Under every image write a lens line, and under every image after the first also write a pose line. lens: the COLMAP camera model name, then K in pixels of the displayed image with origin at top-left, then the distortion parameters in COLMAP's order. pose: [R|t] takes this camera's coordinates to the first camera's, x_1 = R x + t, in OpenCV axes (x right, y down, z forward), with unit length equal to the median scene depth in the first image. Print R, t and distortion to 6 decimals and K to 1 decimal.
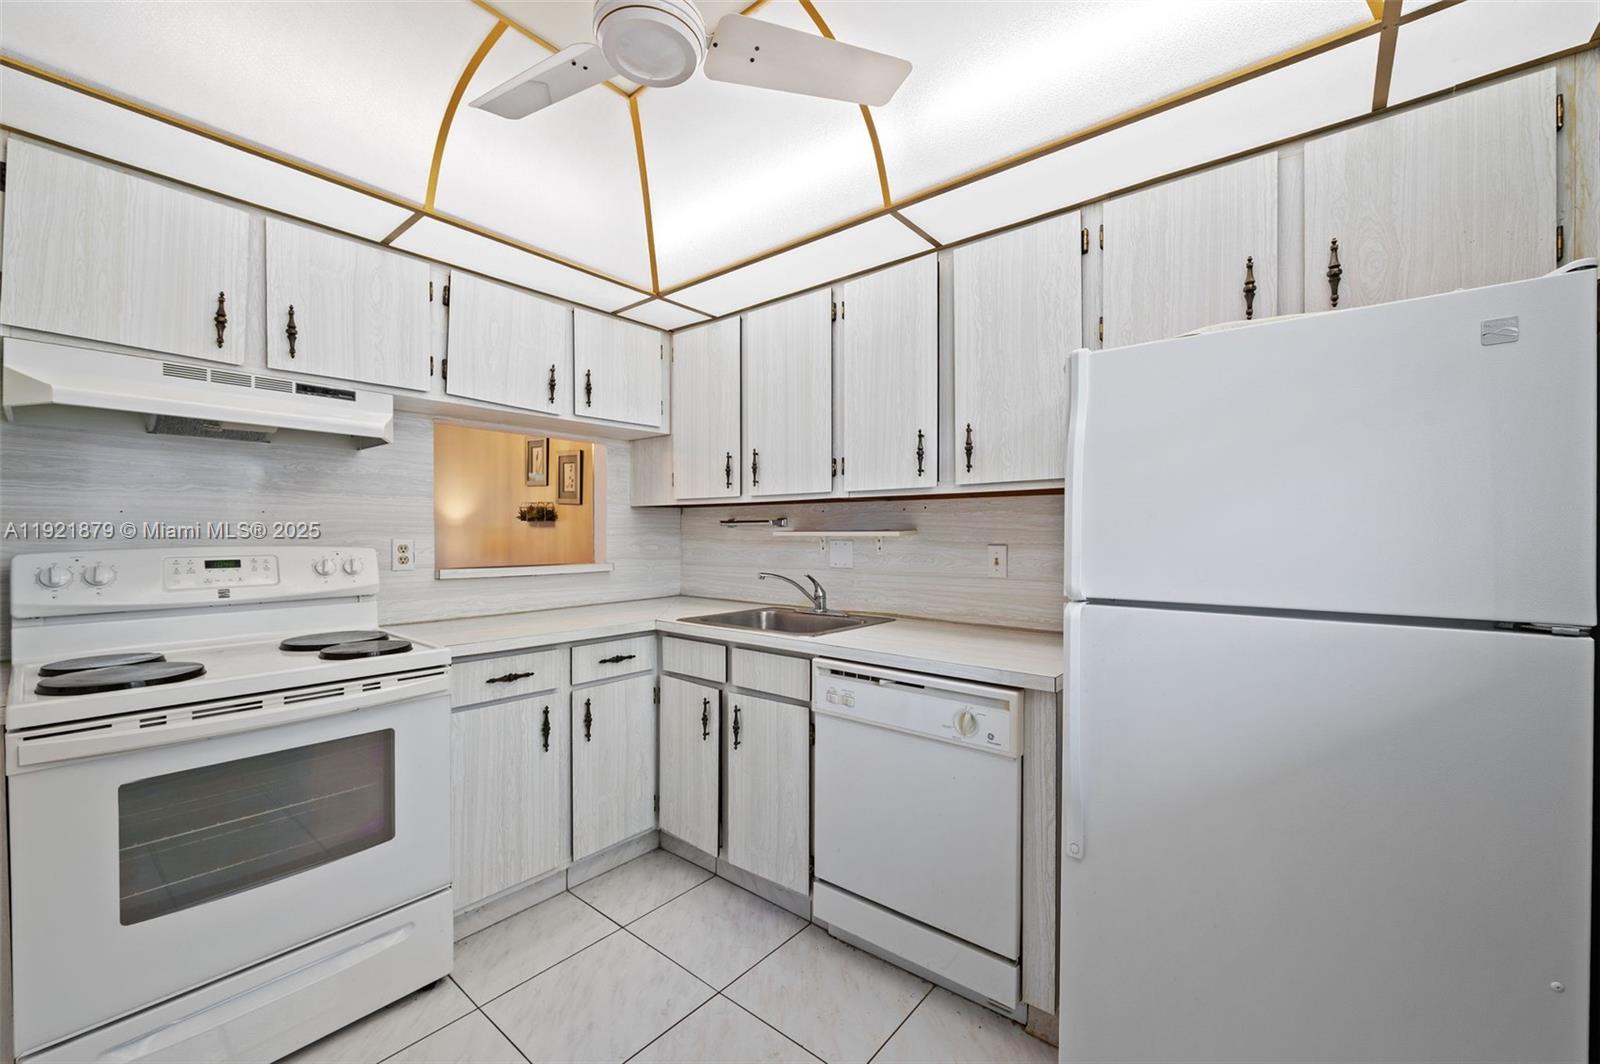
lens RADIAL K [[656.7, 0, 867.7], [0, 656.7, 531.9], [0, 0, 1]] dist [-0.005014, -0.000275]
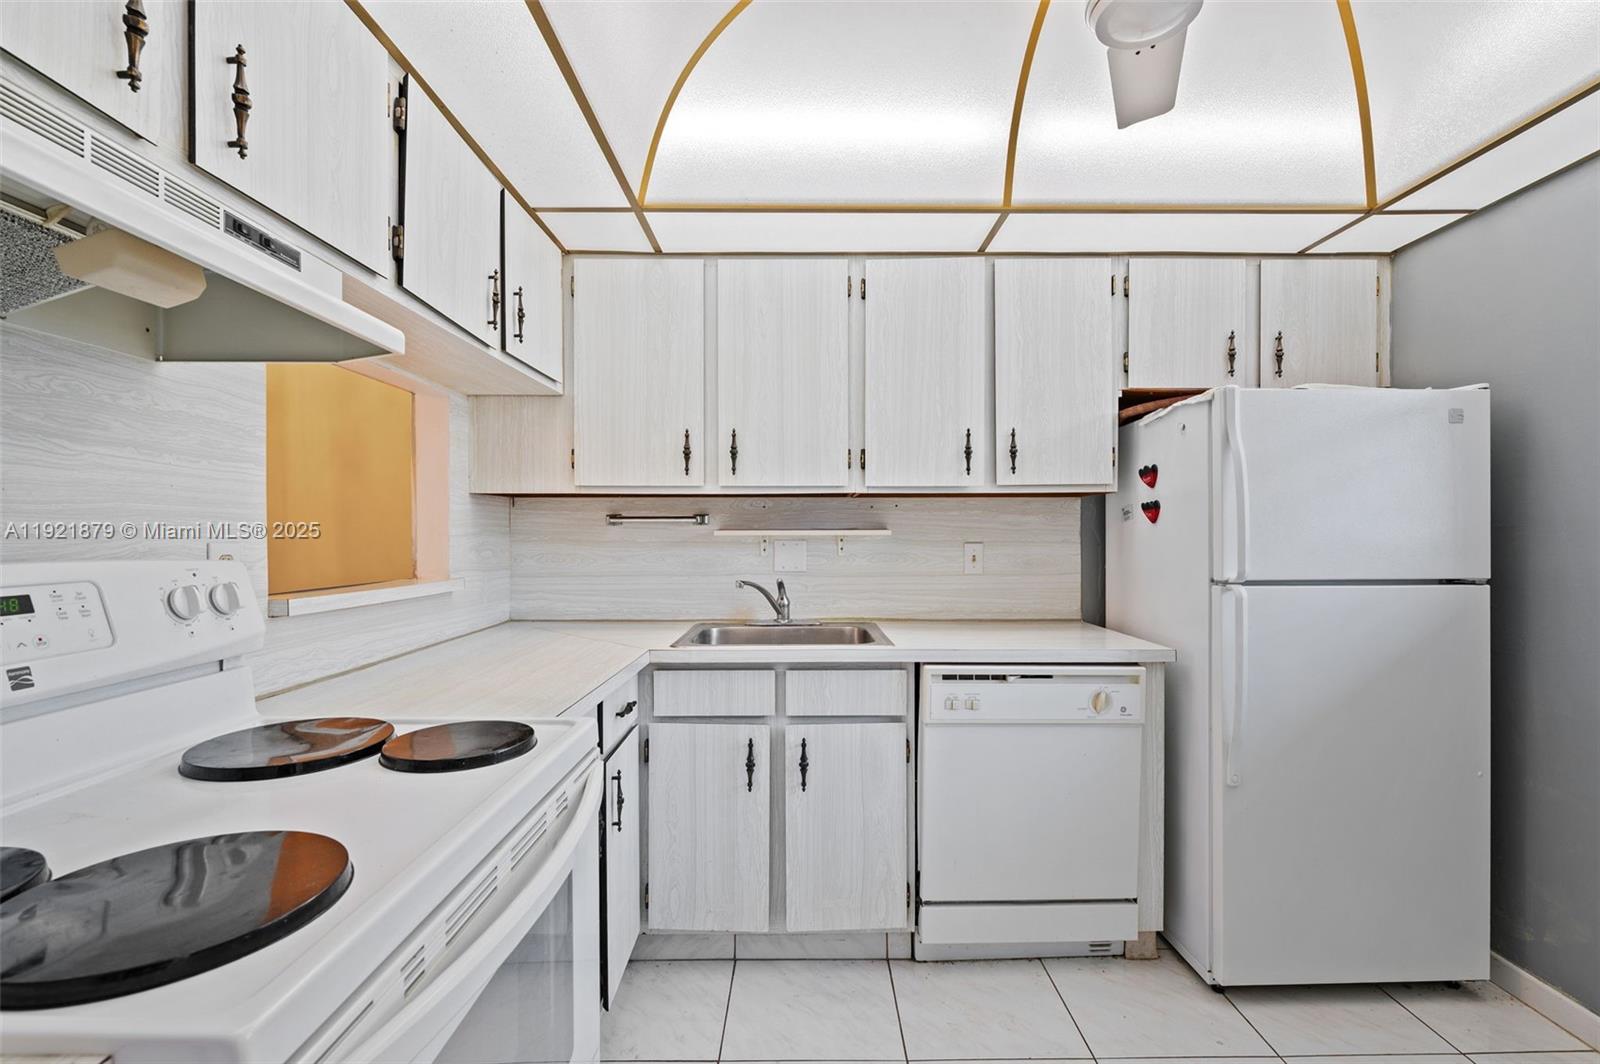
lens RADIAL K [[706.1, 0, 806.6], [0, 706.1, 535.6], [0, 0, 1]] dist [-0.008631, 0.000127]
pose [[0.774886, -0.003709, 0.632090, -0.744646], [0.002159, 0.999992, 0.003222, 0.004150], [-0.632098, -0.001133, 0.774888, 0.296372]]
